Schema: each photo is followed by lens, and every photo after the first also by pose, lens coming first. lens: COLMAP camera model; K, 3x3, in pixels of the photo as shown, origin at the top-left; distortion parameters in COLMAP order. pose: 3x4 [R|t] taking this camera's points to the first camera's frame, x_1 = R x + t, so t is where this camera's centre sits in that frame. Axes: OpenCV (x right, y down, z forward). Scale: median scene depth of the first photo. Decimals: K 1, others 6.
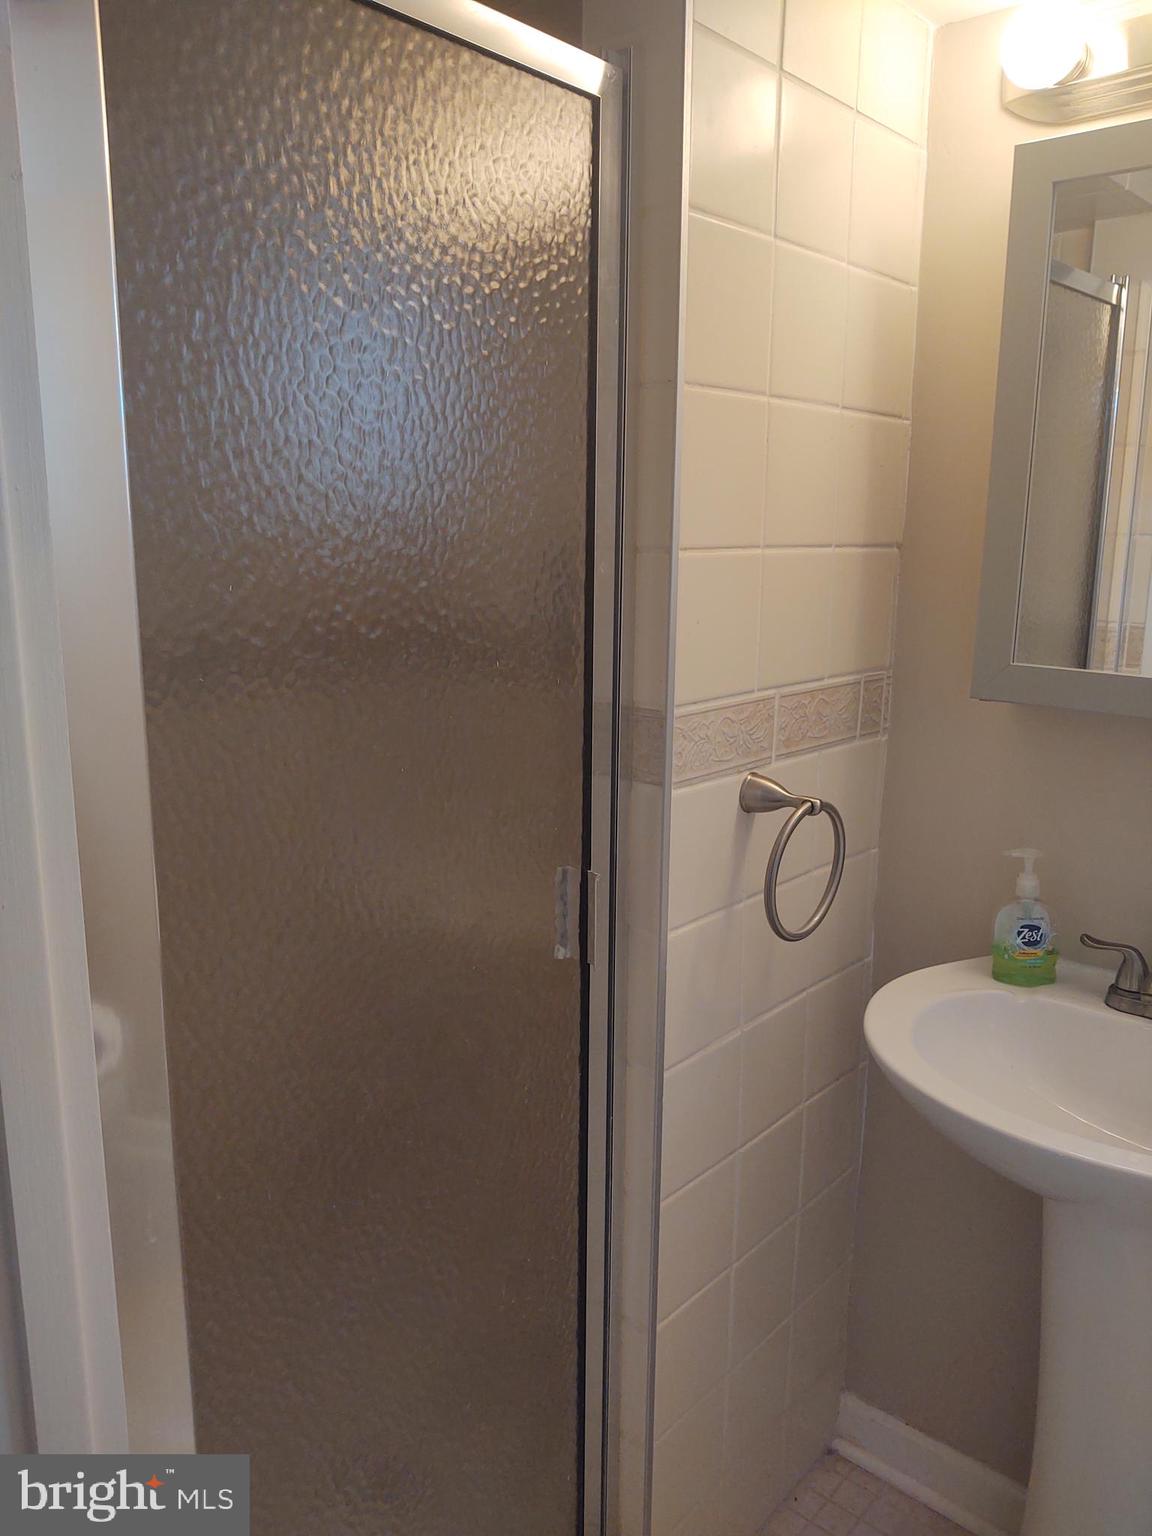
lens RADIAL K [[1172.9, 0, 573.7], [0, 1172.9, 768.2], [0, 0, 1]] dist [-0.000834, 0.001574]
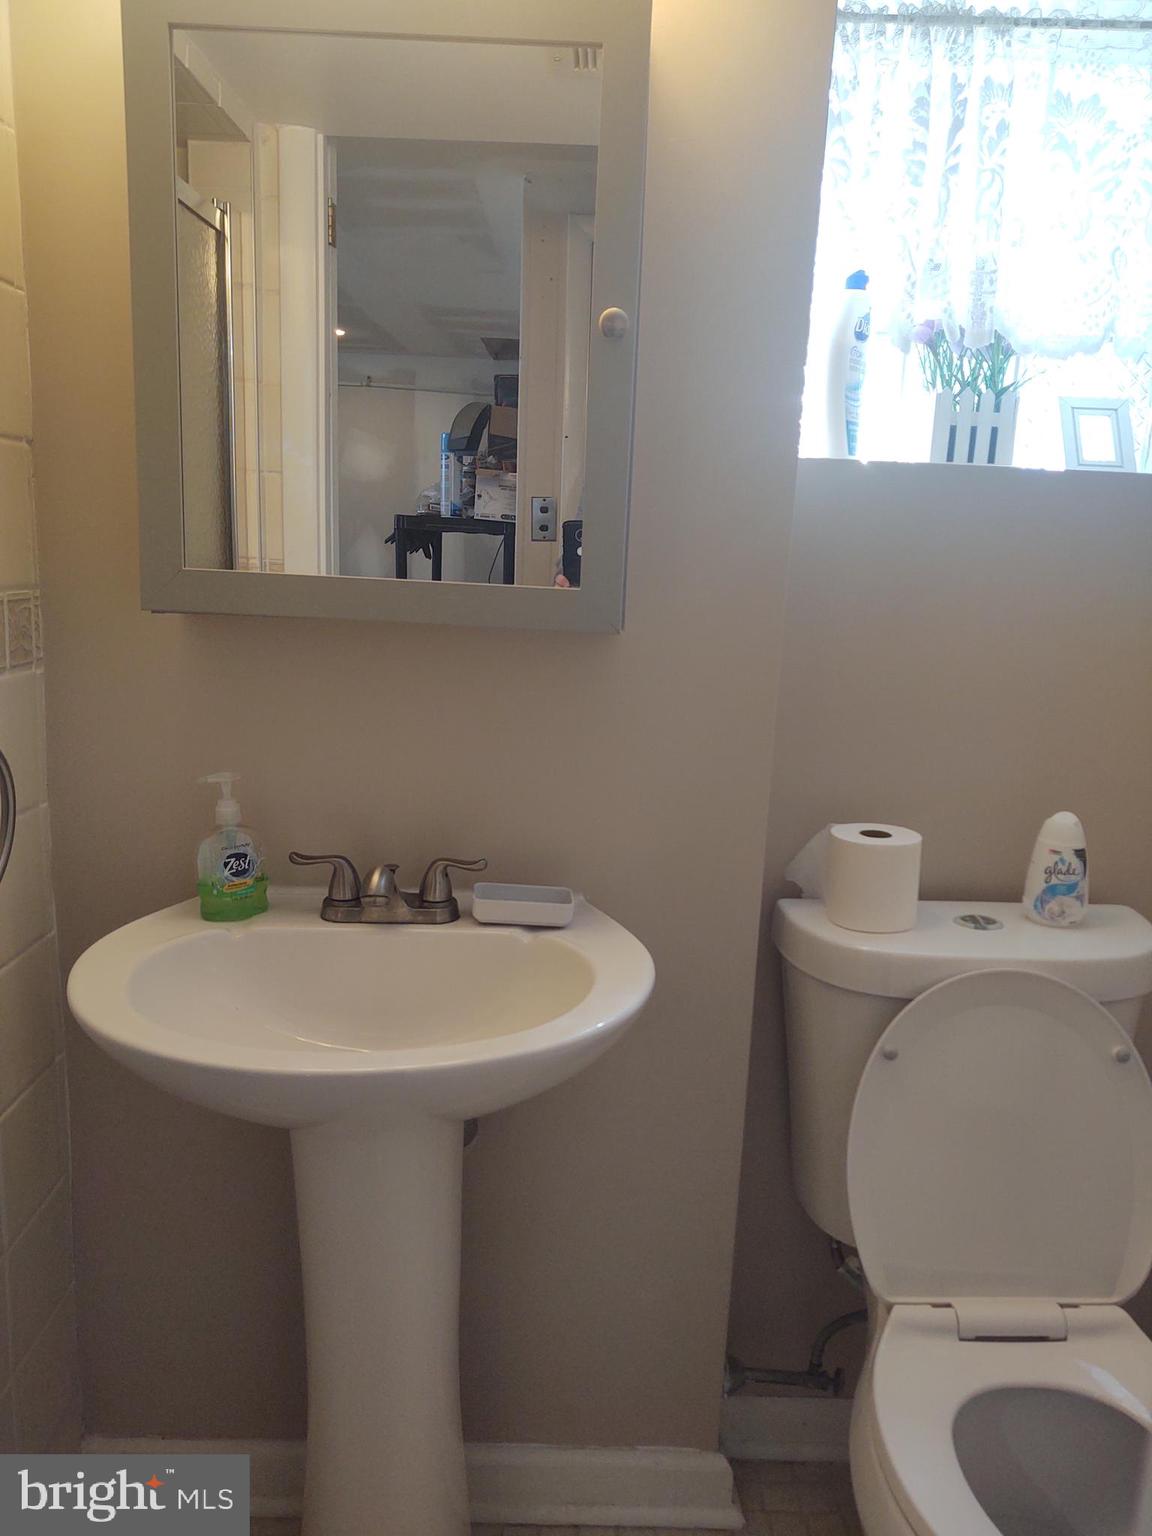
lens RADIAL K [[1172.9, 0, 575.8], [0, 1172.9, 765.2], [0, 0, 1]] dist [-0.000834, 0.001574]
pose [[0.751383, -0.114693, 0.649823, -0.003030], [0.105810, 0.992978, 0.052912, 0.043296], [-0.651328, 0.029000, 0.758242, 0.119924]]
